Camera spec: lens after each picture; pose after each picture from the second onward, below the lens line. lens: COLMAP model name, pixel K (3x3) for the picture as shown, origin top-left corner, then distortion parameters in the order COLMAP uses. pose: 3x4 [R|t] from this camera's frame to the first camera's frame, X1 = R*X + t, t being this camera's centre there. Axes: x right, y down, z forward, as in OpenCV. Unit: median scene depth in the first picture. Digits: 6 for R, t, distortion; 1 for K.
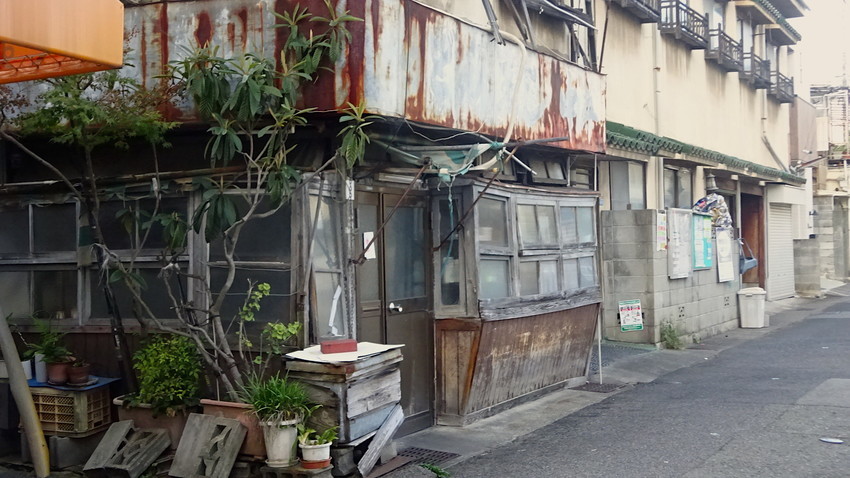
lens RADIAL K [[1215.6, 0, 425.0], [0, 1215.6, 239.0], [0, 0, 1]] dist [0.004083, 0.000526]
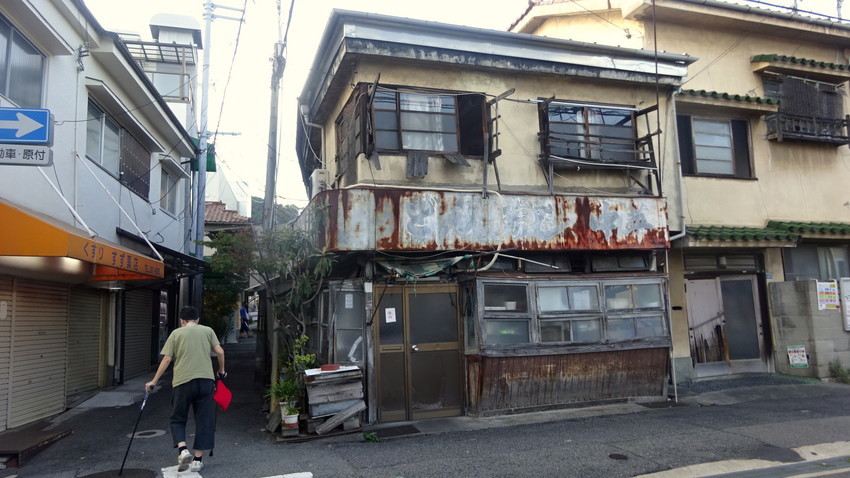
lens RADIAL K [[617.3, 0, 425.0], [0, 617.3, 239.0], [0, 0, 1]] dist [0.009118, 0.003448]
pose [[0.702915, -0.104650, -0.703533, 0.623691], [0.027934, 0.992416, -0.119712, 0.003488], [0.710725, 0.064494, 0.700507, 0.308652]]
